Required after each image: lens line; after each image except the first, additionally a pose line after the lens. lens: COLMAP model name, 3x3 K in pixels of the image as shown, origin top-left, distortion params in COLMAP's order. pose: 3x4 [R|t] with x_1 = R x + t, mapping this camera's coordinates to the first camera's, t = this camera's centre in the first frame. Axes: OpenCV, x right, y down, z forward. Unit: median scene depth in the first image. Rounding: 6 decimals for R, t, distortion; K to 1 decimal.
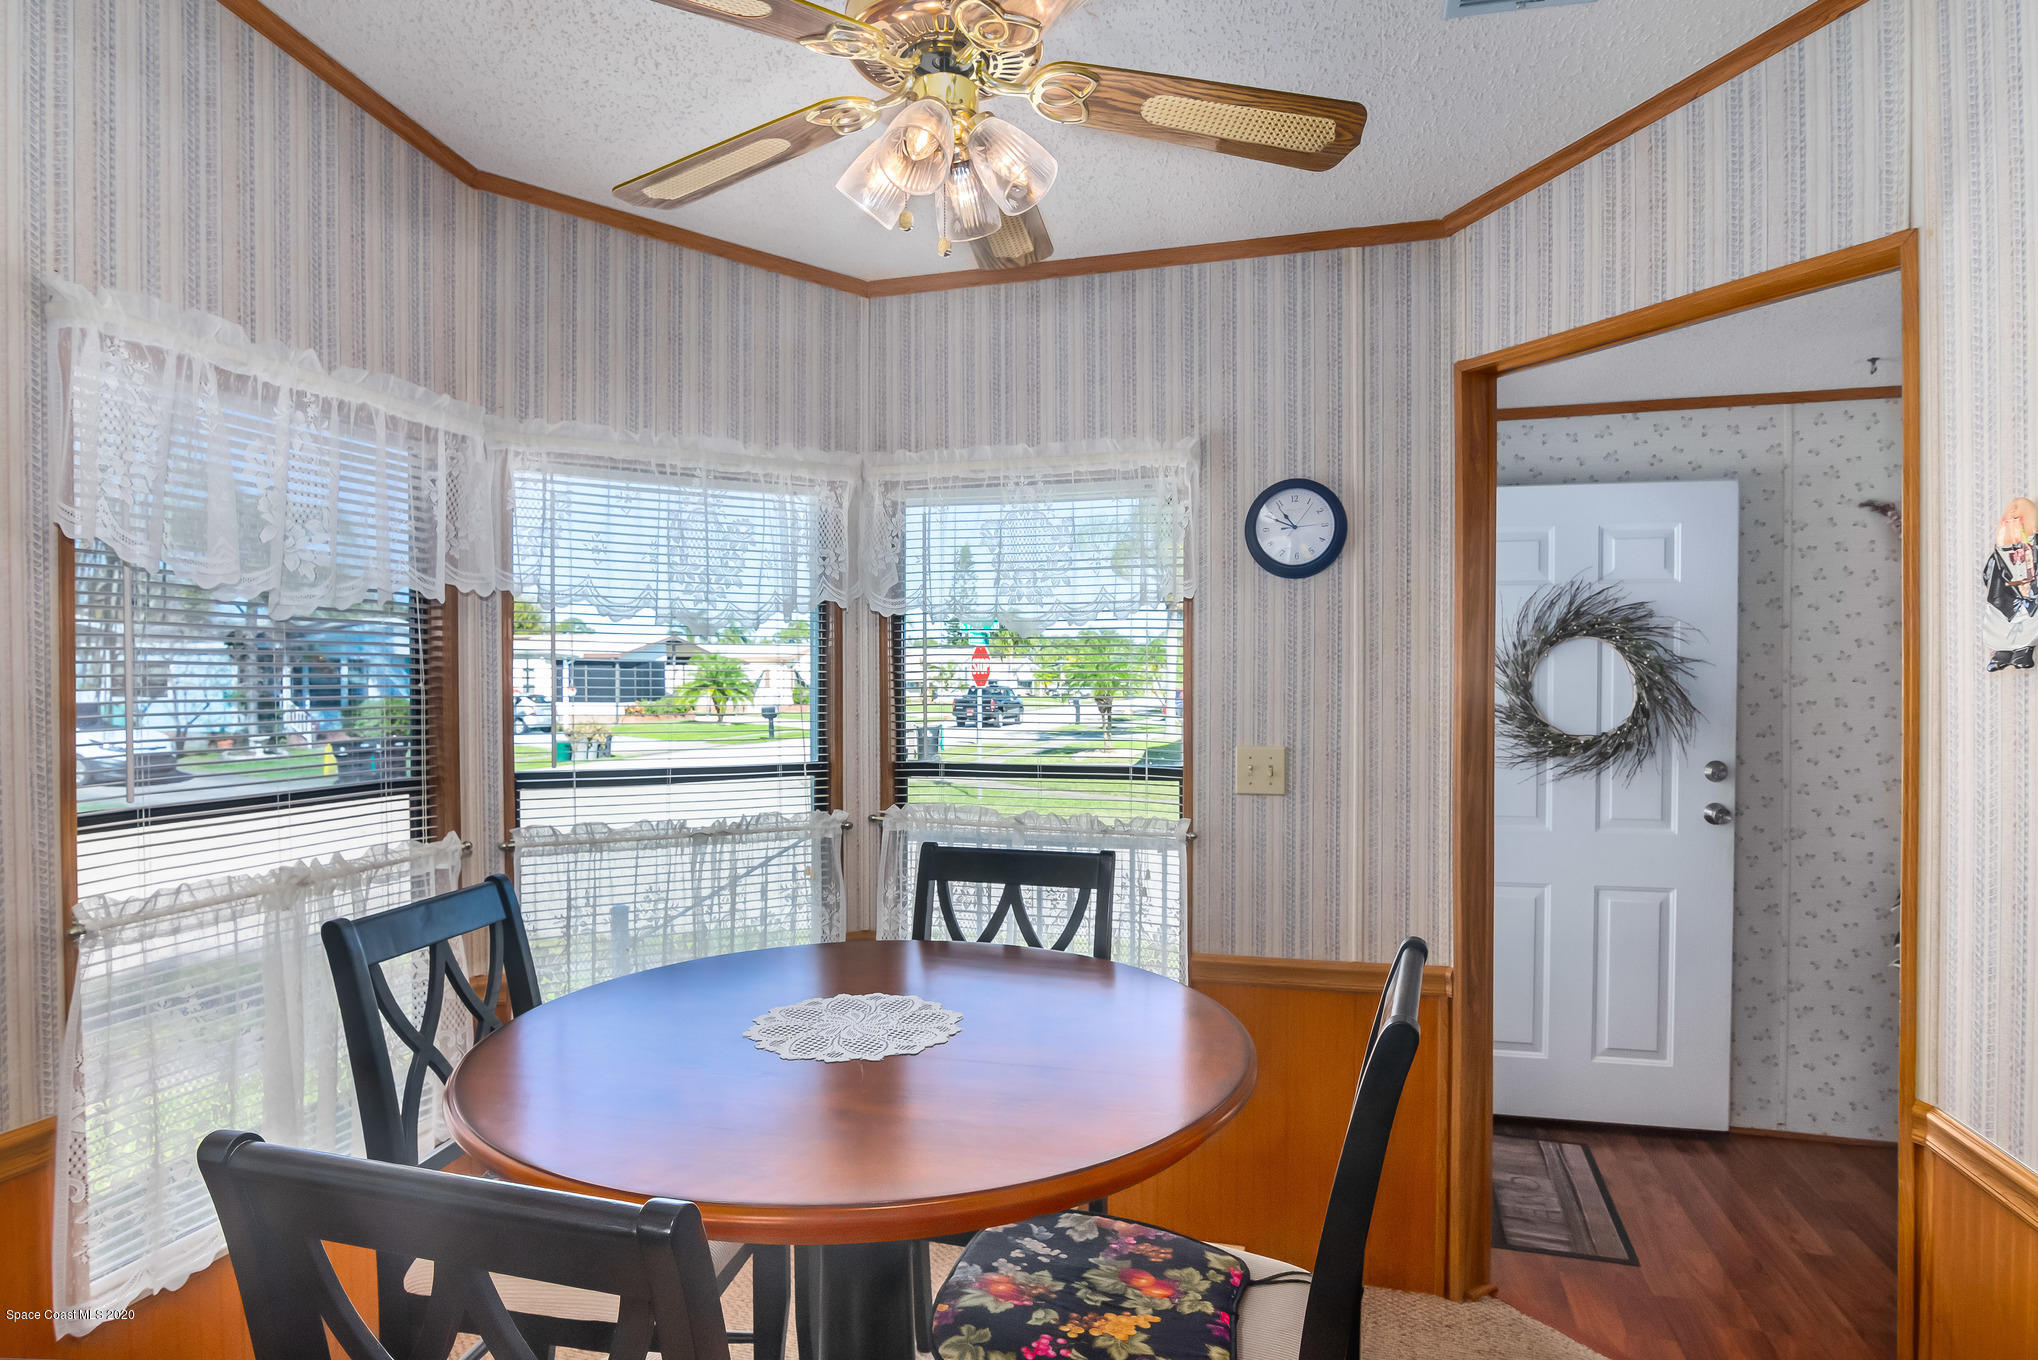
lens RADIAL K [[1144.1, 0, 1019.0], [0, 1144.1, 680.0], [0, 0, 1]] dist [-0.009255, -0.002405]
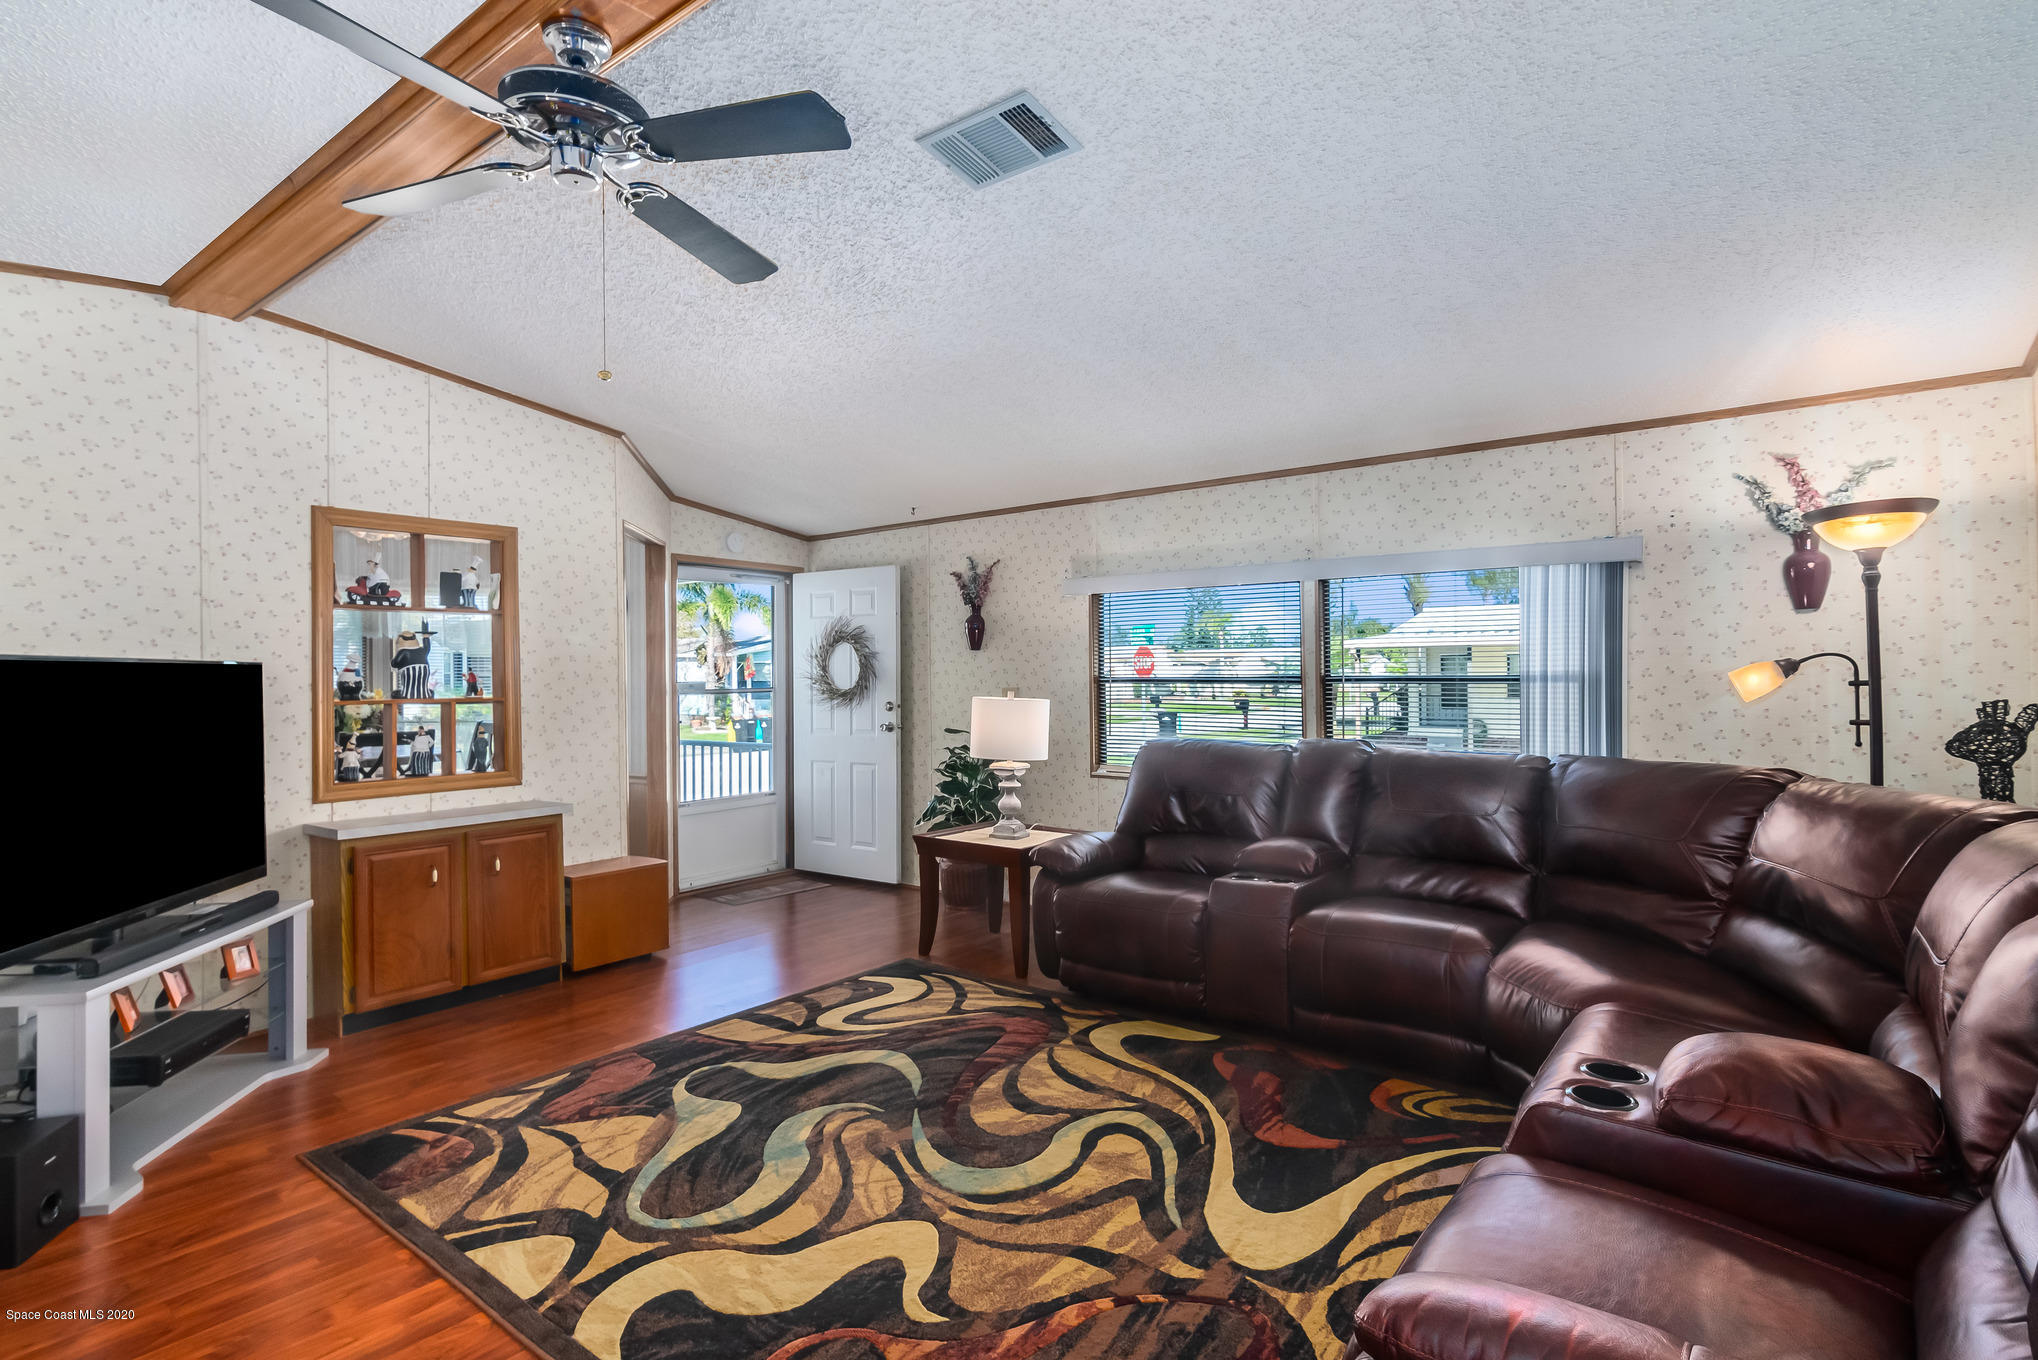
lens RADIAL K [[984.2, 0, 1019.0], [0, 984.2, 680.0], [0, 0, 1]] dist [-0.005565, -0.000141]
pose [[0.933102, -0.003333, -0.359598, 1.439120], [0.004488, 0.999987, 0.002375, 0.027957], [0.359585, -0.003830, 0.933104, -0.559372]]
